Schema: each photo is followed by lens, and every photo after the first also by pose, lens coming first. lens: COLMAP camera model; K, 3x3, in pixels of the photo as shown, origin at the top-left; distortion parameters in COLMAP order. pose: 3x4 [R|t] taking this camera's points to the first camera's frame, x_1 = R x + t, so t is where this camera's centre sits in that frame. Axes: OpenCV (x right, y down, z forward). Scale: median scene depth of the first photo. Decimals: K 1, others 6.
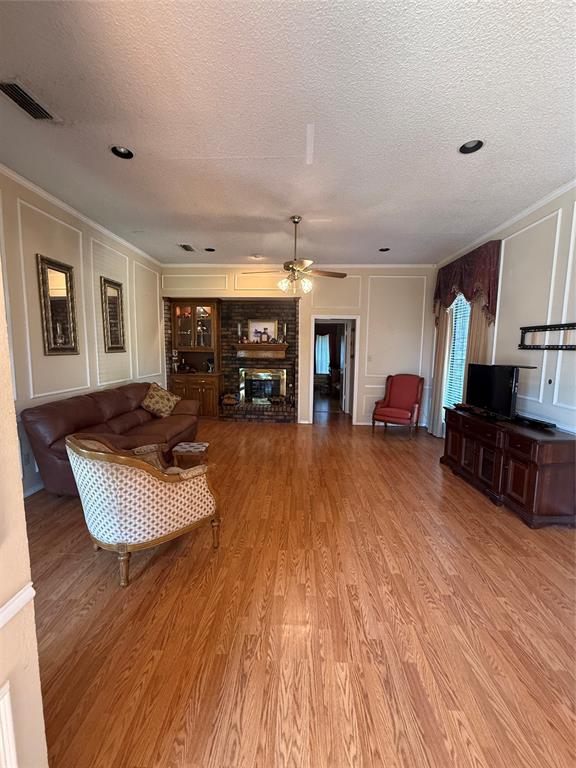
lens RADIAL K [[303.5, 0, 289.0], [0, 303.5, 383.1], [0, 0, 1]] dist [0.001679, 0.000899]
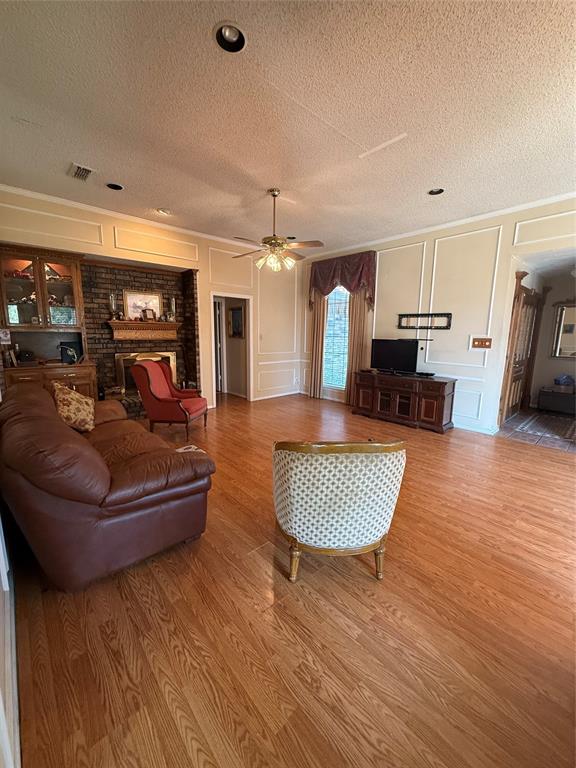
lens RADIAL K [[303.5, 0, 286.5], [0, 303.5, 383.2], [0, 0, 1]] dist [0.001679, 0.000899]
pose [[0.717799, -0.122019, 0.685475, -0.544091], [0.075859, 0.992368, 0.097212, -0.023172], [-0.692106, -0.017779, 0.721577, 0.213398]]
